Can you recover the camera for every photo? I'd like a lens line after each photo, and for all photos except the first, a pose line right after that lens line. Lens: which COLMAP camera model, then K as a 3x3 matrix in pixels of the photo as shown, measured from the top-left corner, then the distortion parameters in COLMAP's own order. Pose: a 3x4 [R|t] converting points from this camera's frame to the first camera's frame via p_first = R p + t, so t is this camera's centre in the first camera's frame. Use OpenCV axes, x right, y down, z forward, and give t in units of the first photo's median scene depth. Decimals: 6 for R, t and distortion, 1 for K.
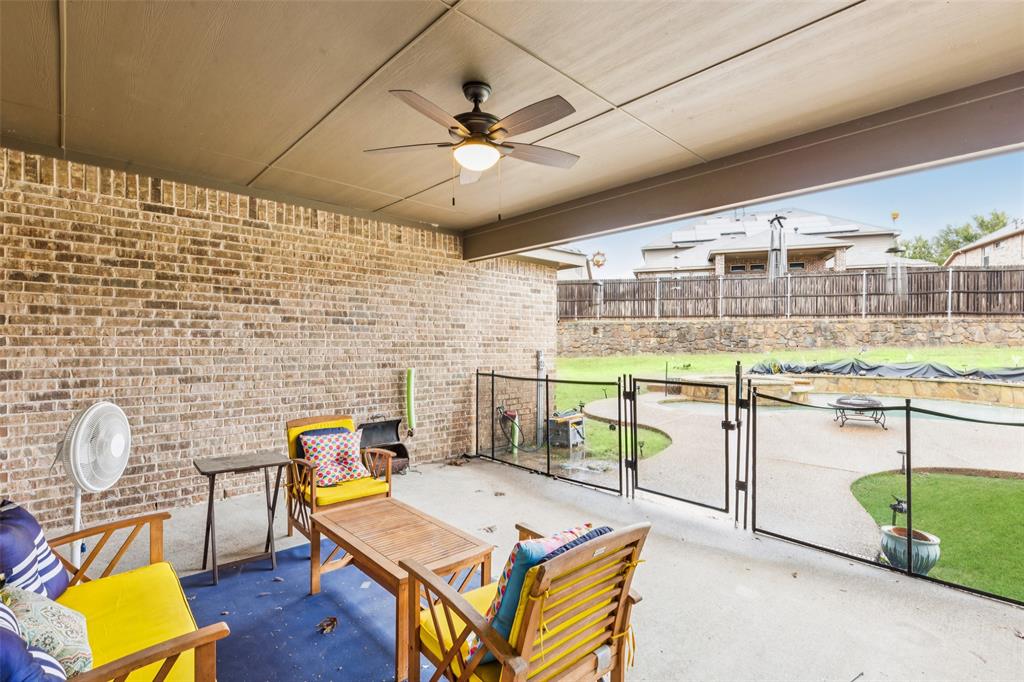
lens RADIAL K [[476.6, 0, 507.9], [0, 476.6, 342.9], [0, 0, 1]] dist [-0.002229, 0.000148]
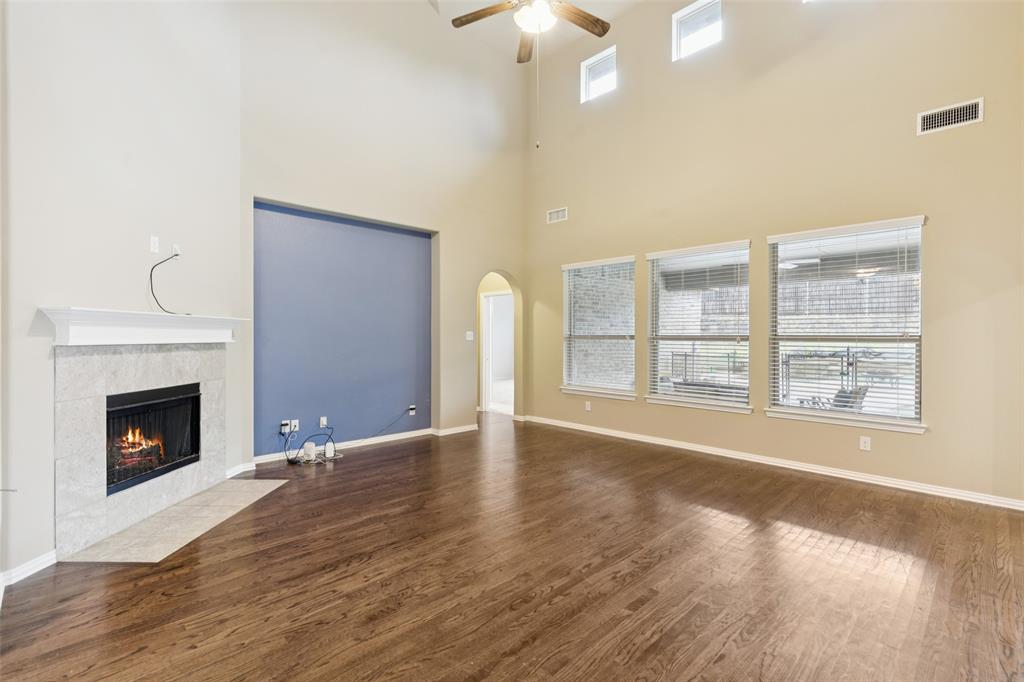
lens RADIAL K [[462.6, 0, 509.7], [0, 462.6, 341.7], [0, 0, 1]] dist [0.007226, -0.000148]
pose [[0.999857, -0.001433, 0.016866, -0.238392], [0.001160, 0.999868, 0.016210, -0.003504], [-0.016887, -0.016188, 0.999726, -0.242197]]
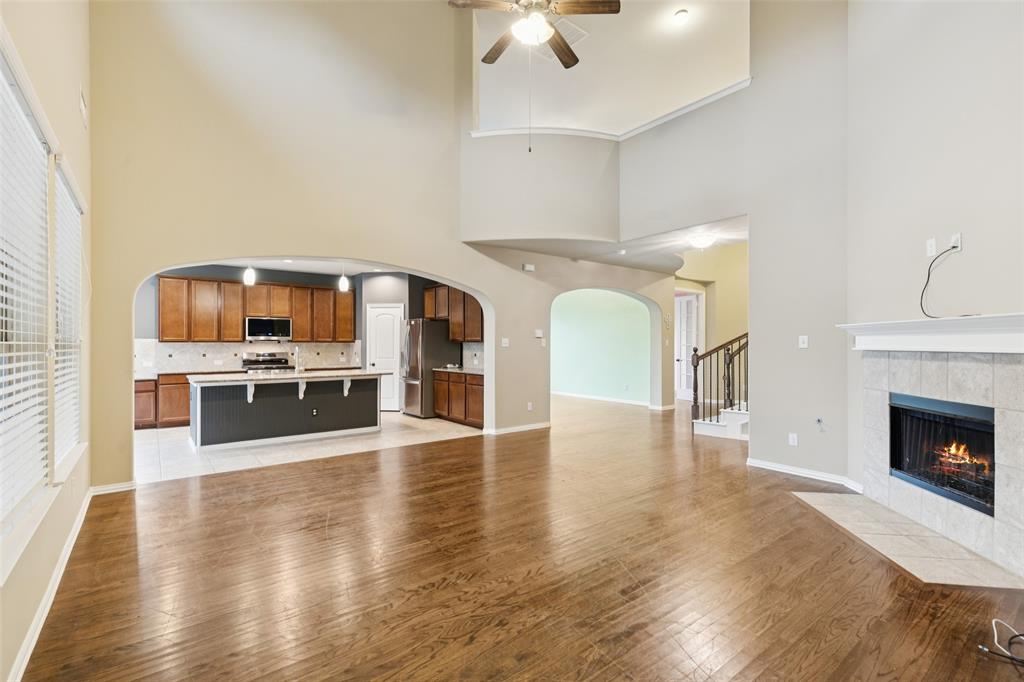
lens RADIAL K [[462.6, 0, 505.4], [0, 462.6, 342.4], [0, 0, 1]] dist [0.007226, -0.000148]
pose [[-0.995006, -0.003246, 0.099764, -0.232435], [-0.003851, 0.999975, -0.005872, -0.001509], [-0.099742, -0.006227, -0.994994, 0.158718]]
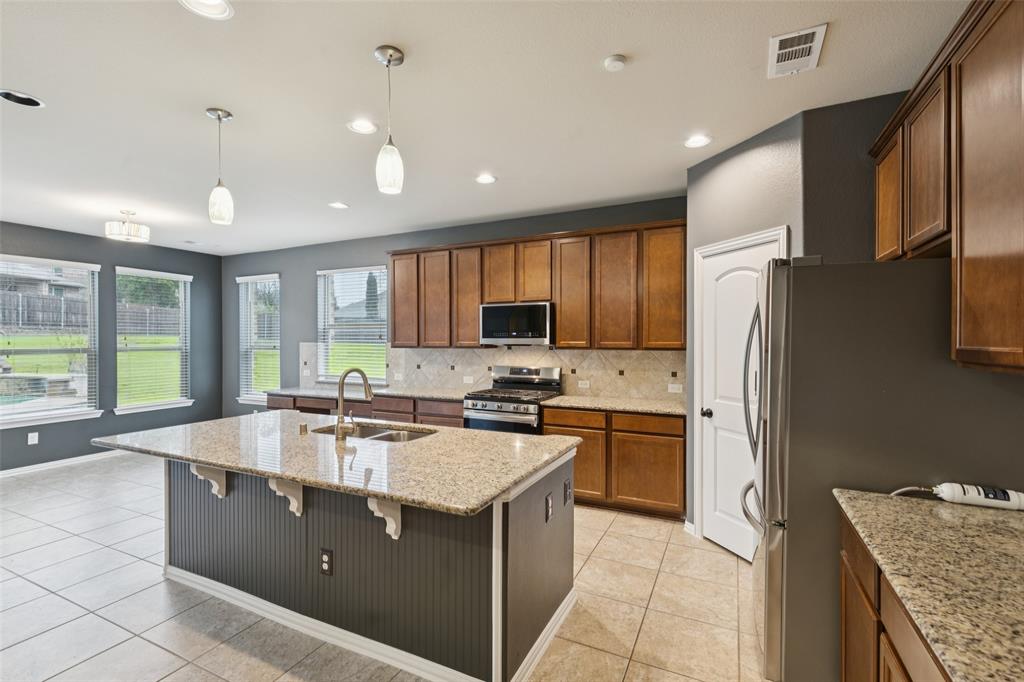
lens RADIAL K [[462.6, 0, 505.3], [0, 462.6, 337.9], [0, 0, 1]] dist [0.007226, -0.000148]
pose [[-0.348551, 0.000371, 0.937290, -0.181214], [-0.002805, 0.999995, -0.001439, -0.009045], [-0.937286, -0.003131, -0.348548, -0.197670]]
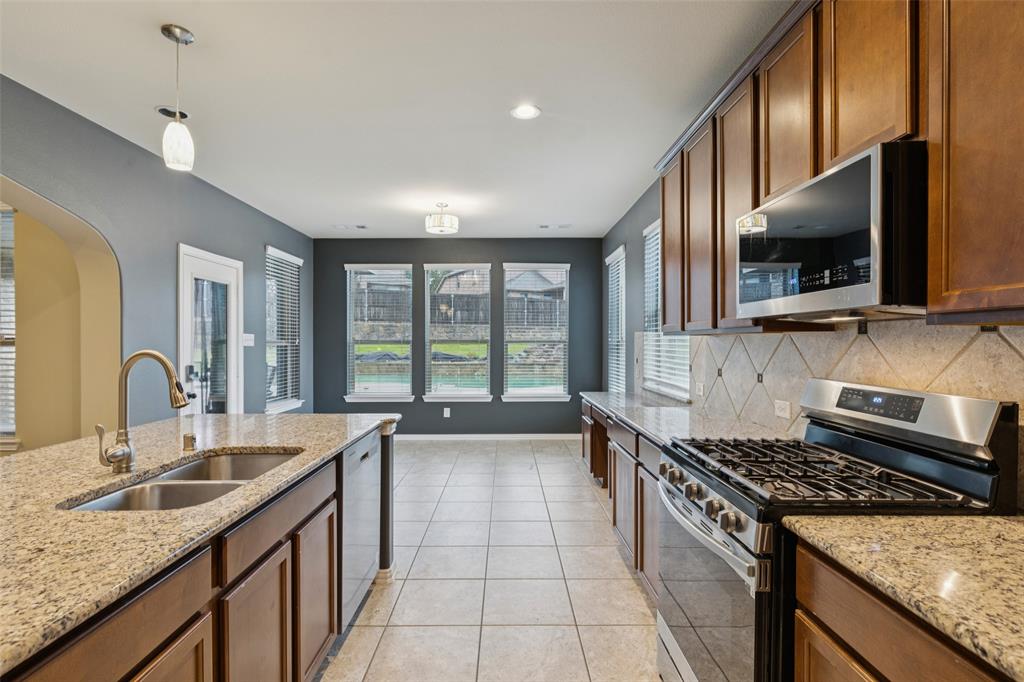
lens RADIAL K [[491.3, 0, 506.2], [0, 491.3, 342.6], [0, 0, 1]] dist [-0.005384, 0.000147]
pose [[0.683018, -0.006118, 0.730376, -0.044042], [0.001351, 0.999974, 0.007113, -0.001609], [-0.730401, -0.003872, 0.683008, -0.313862]]
